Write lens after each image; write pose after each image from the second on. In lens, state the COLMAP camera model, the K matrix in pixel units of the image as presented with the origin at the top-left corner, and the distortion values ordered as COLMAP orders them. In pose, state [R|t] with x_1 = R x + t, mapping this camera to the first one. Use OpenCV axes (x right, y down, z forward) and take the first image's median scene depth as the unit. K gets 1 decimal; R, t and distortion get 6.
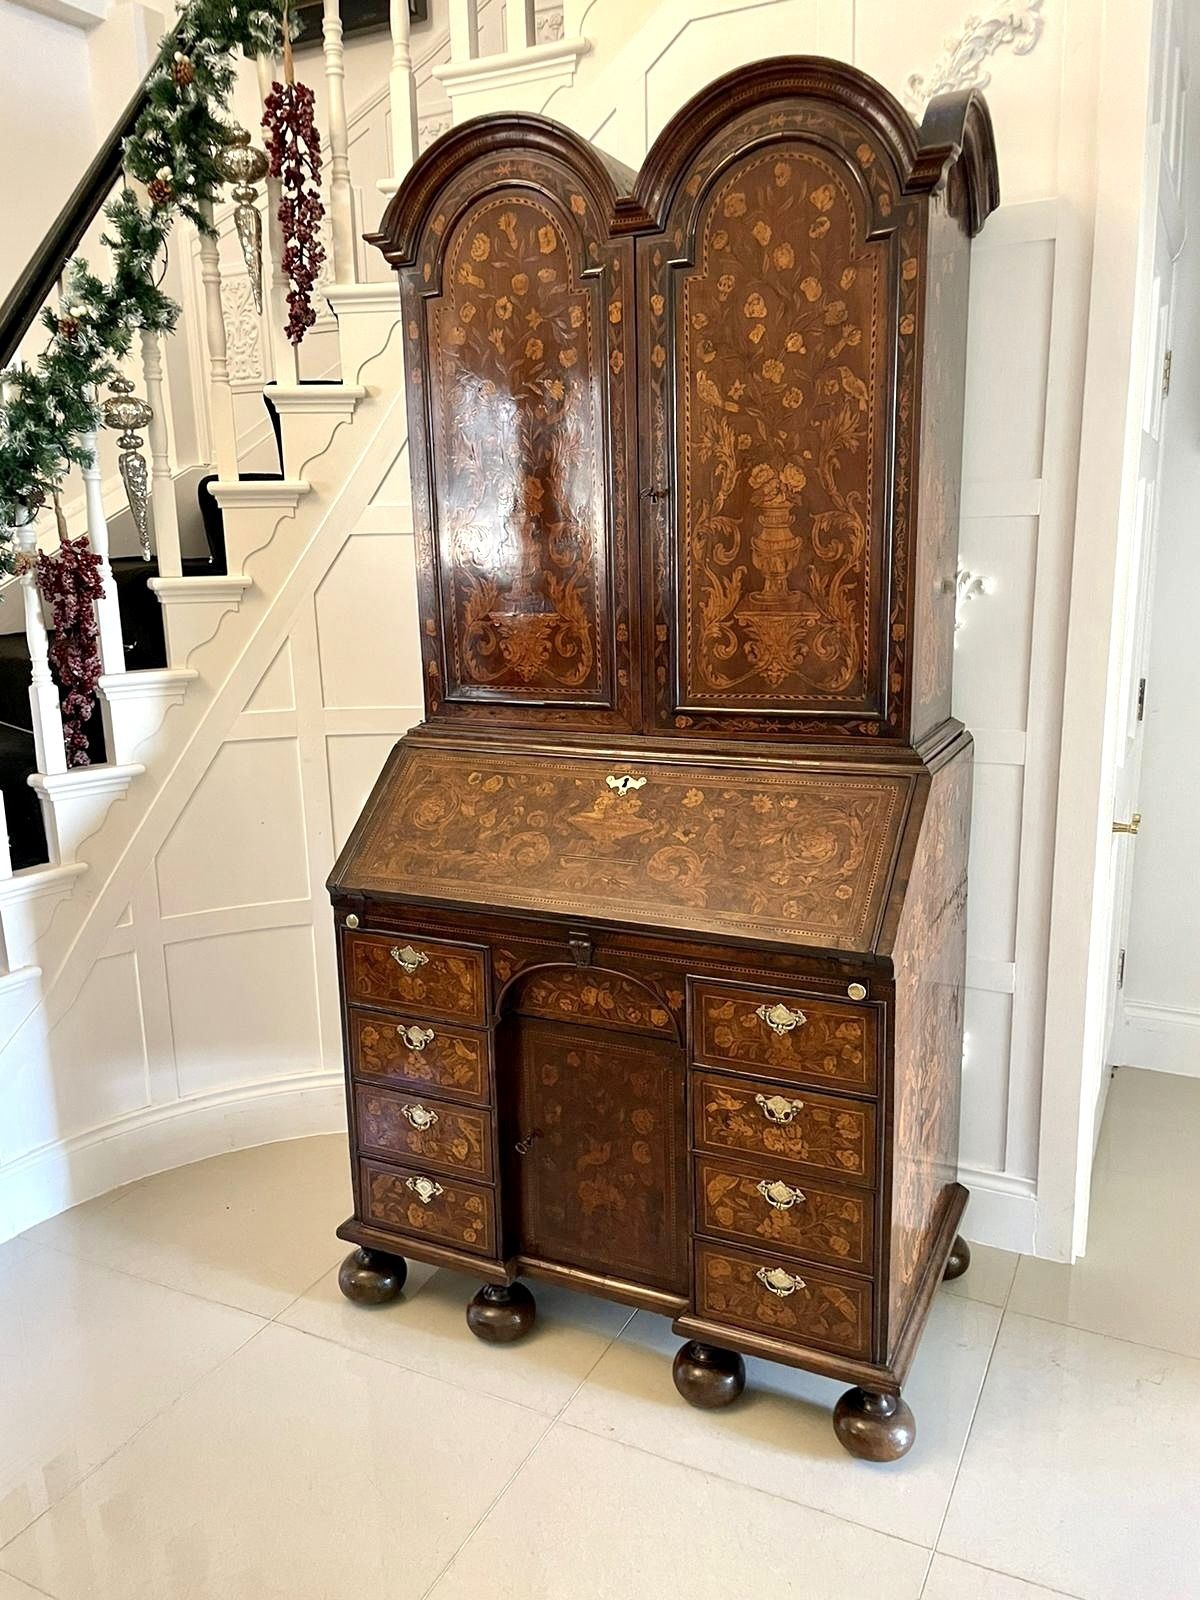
lens RADIAL K [[1209.9, 0, 594.2], [0, 1209.9, 801.0], [0, 0, 1]] dist [0.093041, -0.125981]
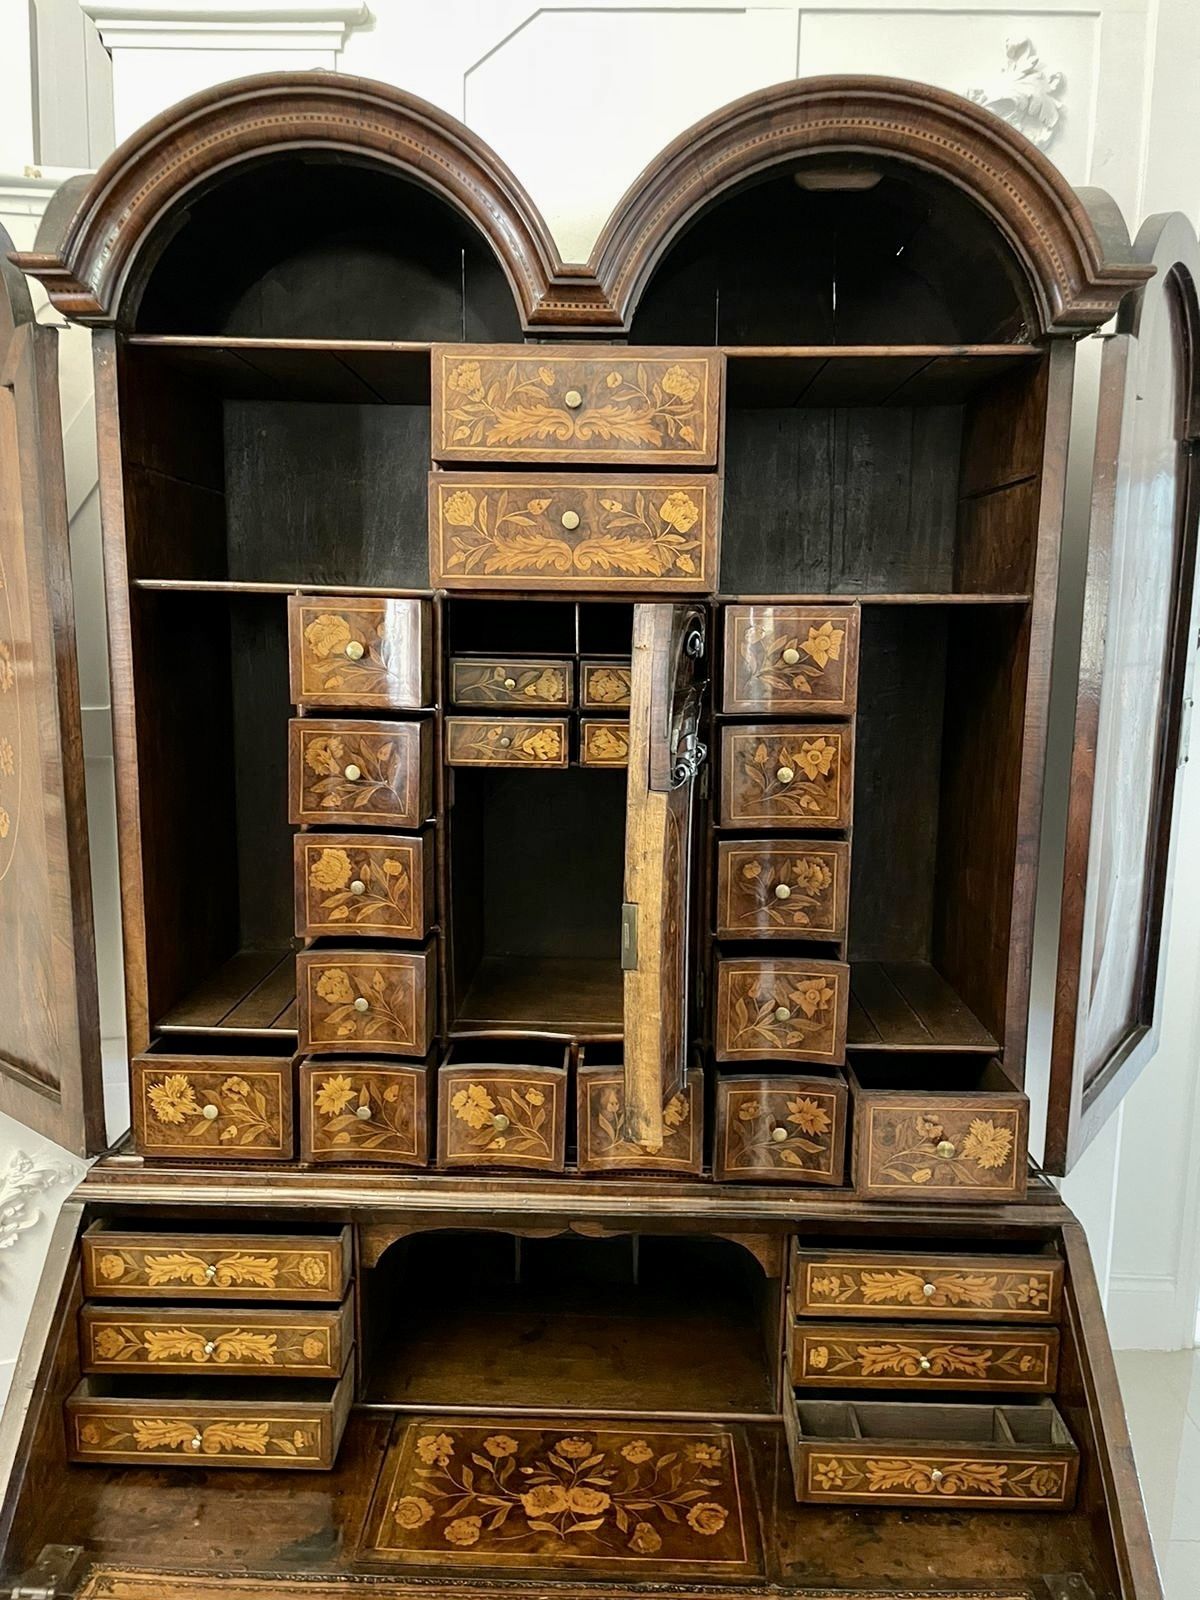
lens RADIAL K [[1341.5, 0, 600.0], [0, 1341.5, 800.0], [0, 0, 1]] dist [-0.044917, -0.000511]
pose [[0.903037, -0.019606, 0.429114, -0.211715], [0.053555, 0.996302, -0.067183, -0.195138], [-0.426210, 0.083650, 0.900748, 0.446431]]
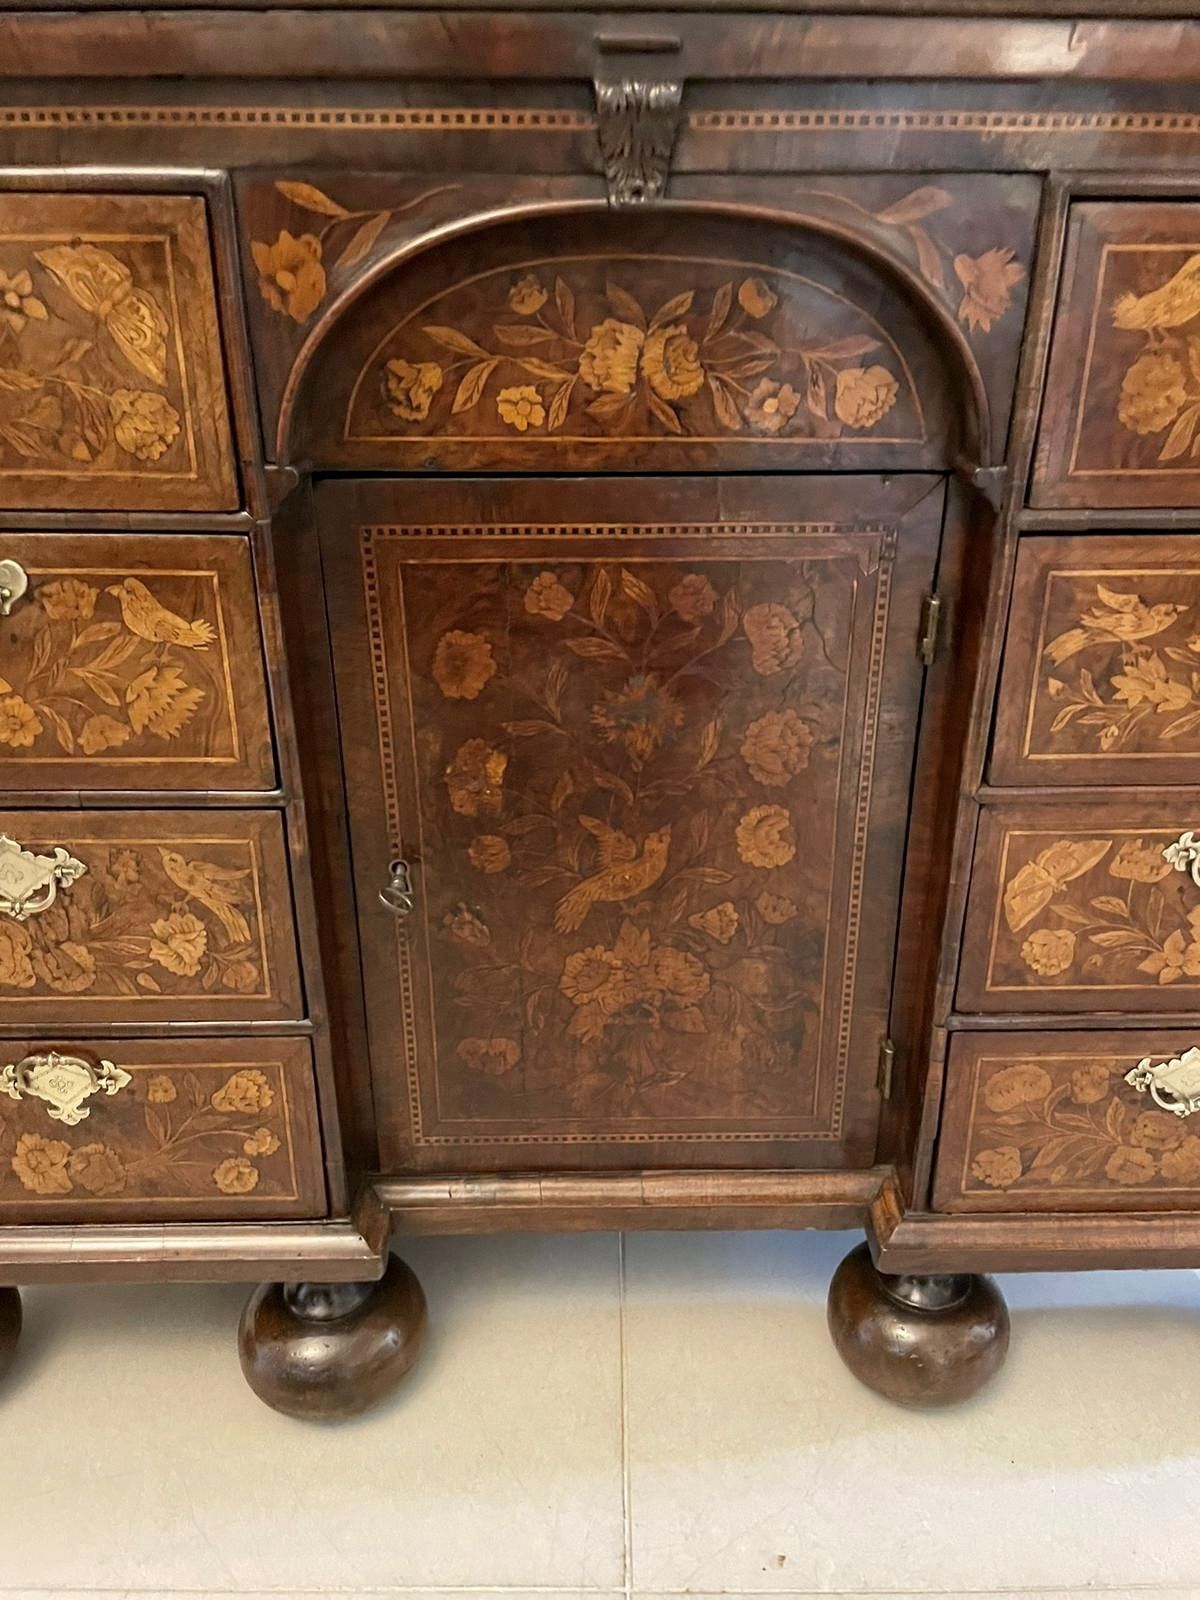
lens RADIAL K [[1213.4, 0, 606.8], [0, 1213.4, 812.1], [0, 0, 1]] dist [0.096674, -0.139825]
pose [[0.889734, -0.167145, 0.424777, -0.148383], [0.074634, 0.971295, 0.225867, 0.198628], [-0.450336, -0.169259, 0.876669, 0.714564]]
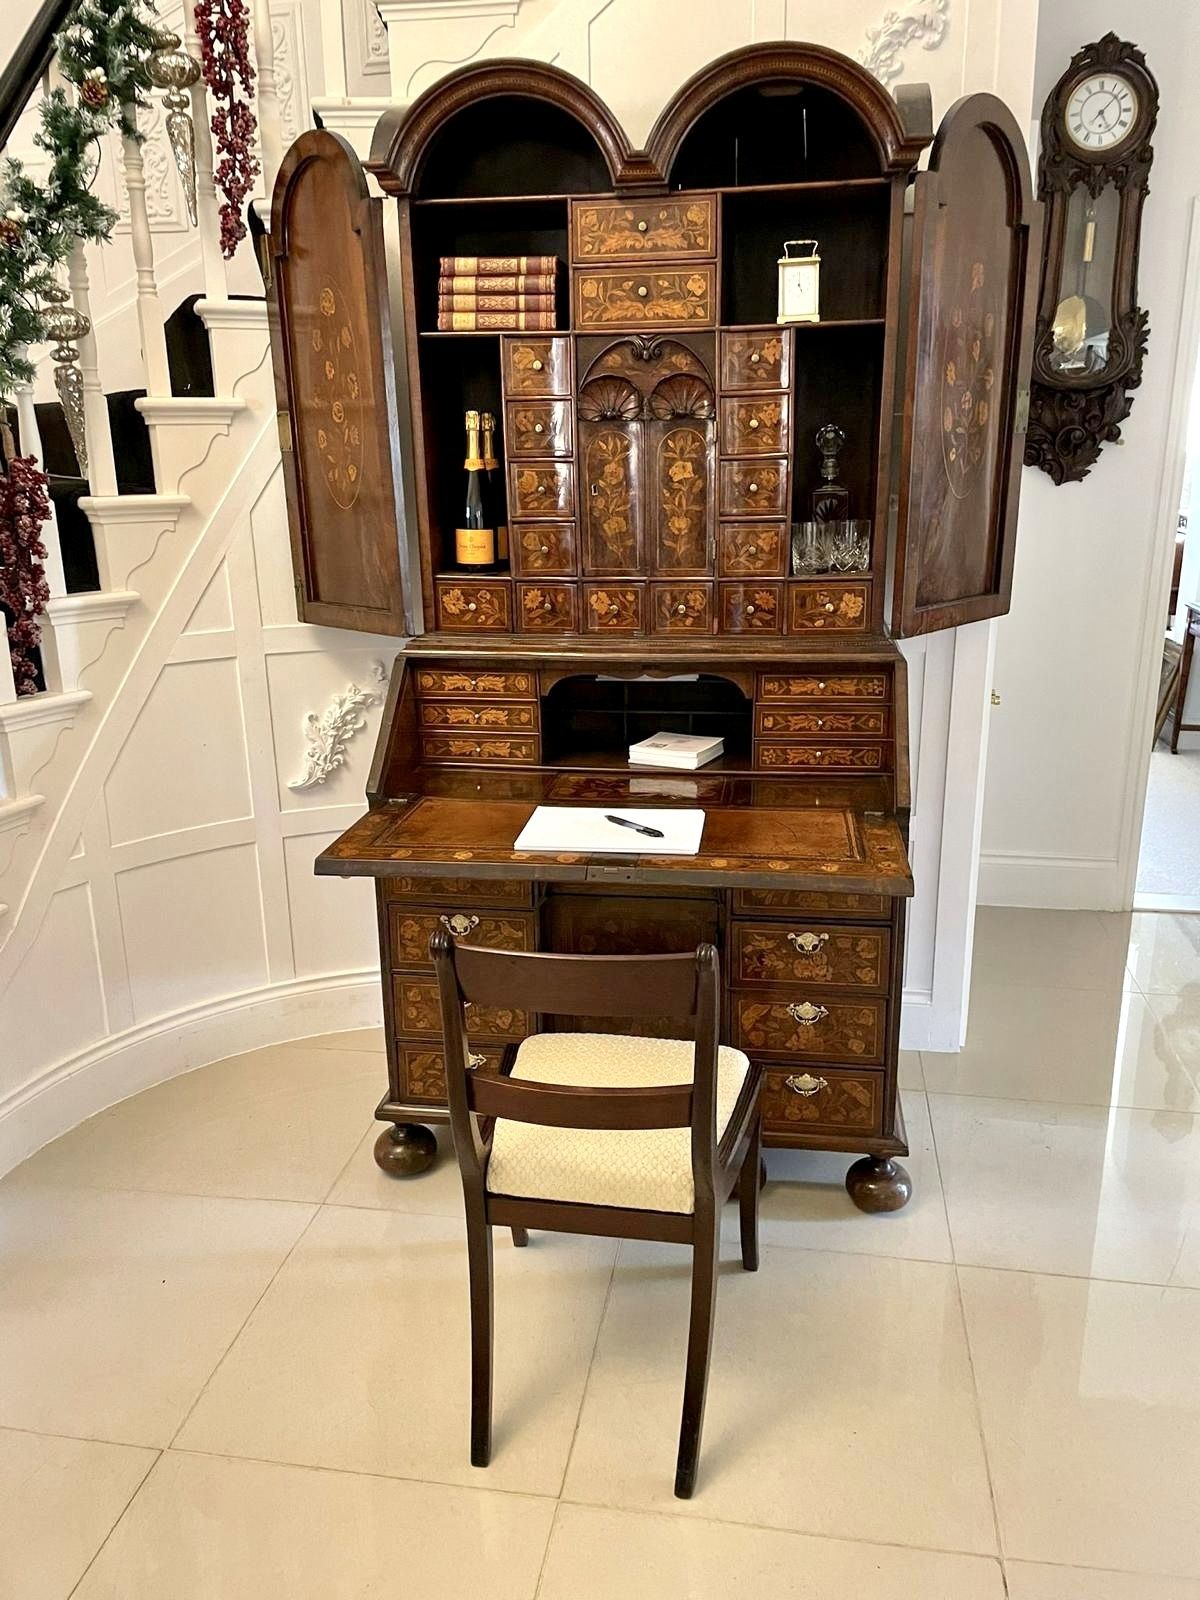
lens RADIAL K [[1206.9, 0, 605.5], [0, 1206.9, 791.1], [0, 0, 1]] dist [0.090740, -0.120646]
pose [[0.953777, -0.073517, 0.291384, -0.346600], [0.055865, 0.996089, 0.068455, 0.008202], [-0.295277, -0.049012, 0.954154, -0.074639]]
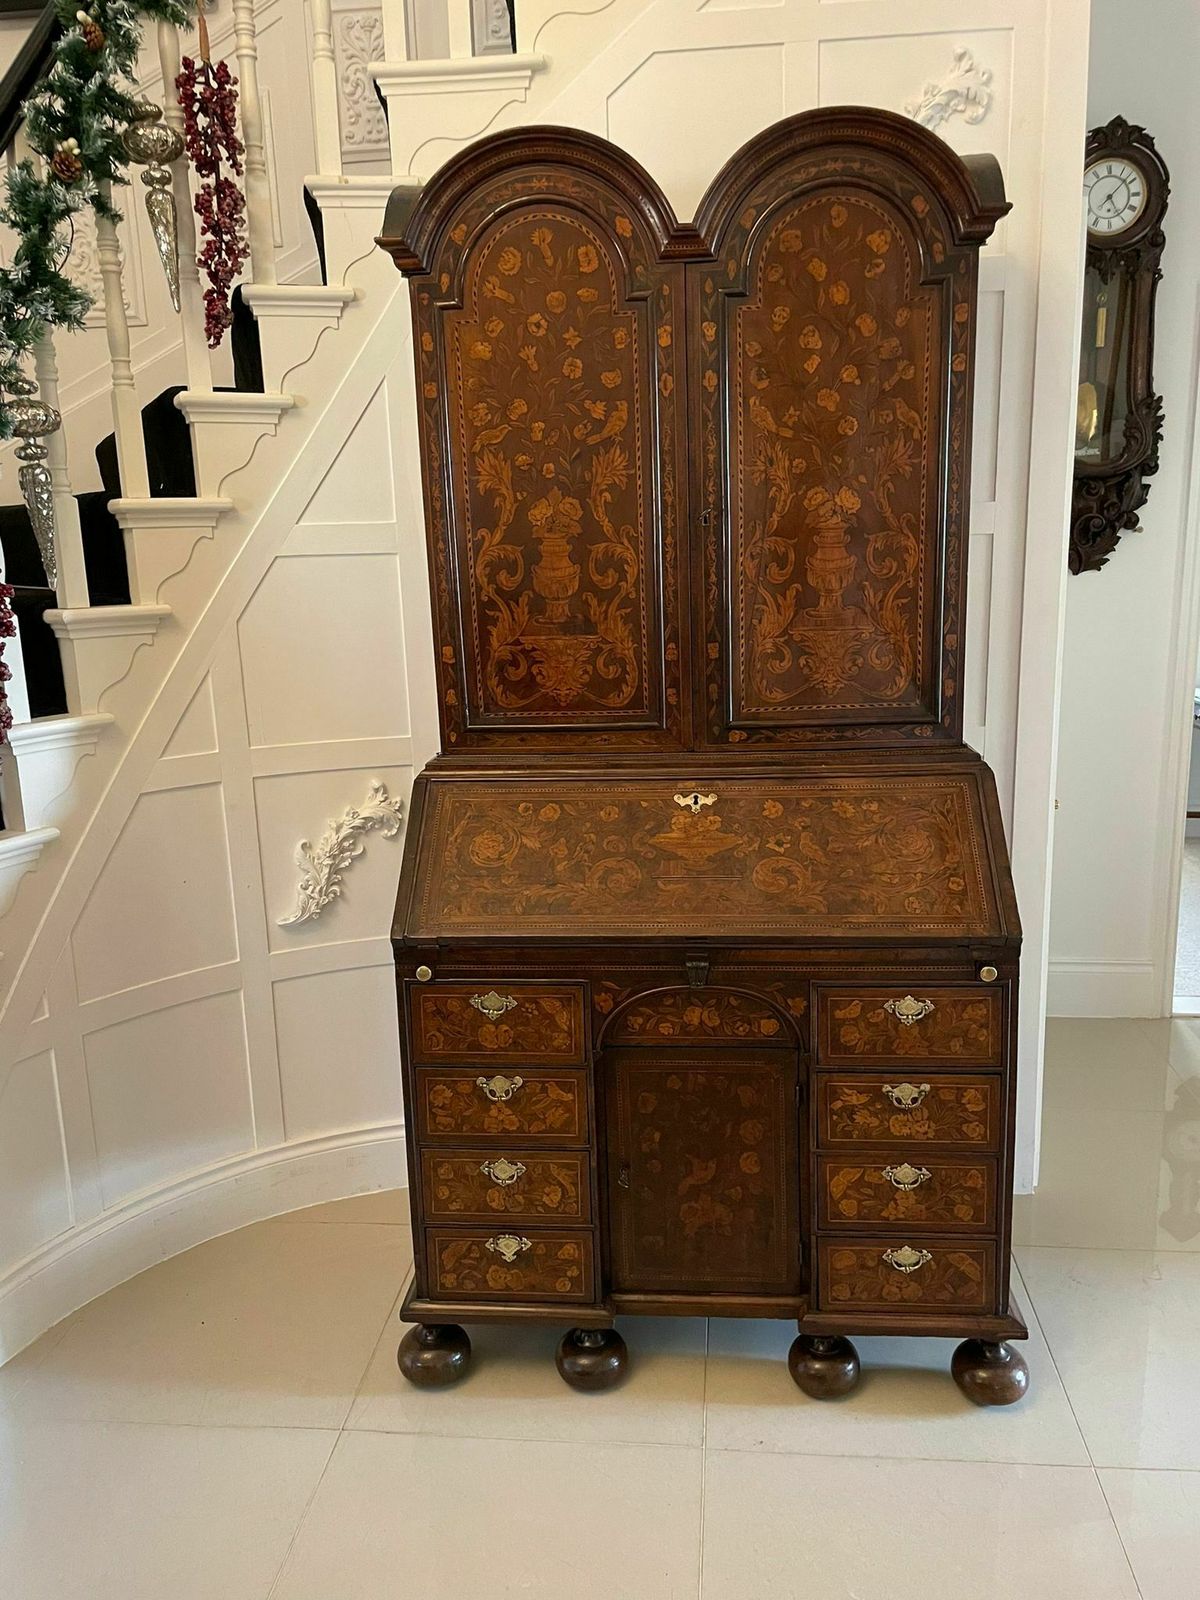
lens RADIAL K [[1206.9, 0, 605.5], [0, 1206.9, 791.1], [0, 0, 1]] dist [0.090740, -0.120646]
pose [[0.932787, -0.079708, 0.351505, -0.402543], [0.085387, 0.996348, -0.000657, -0.028687], [-0.350169, 0.030626, 0.936186, 0.086483]]
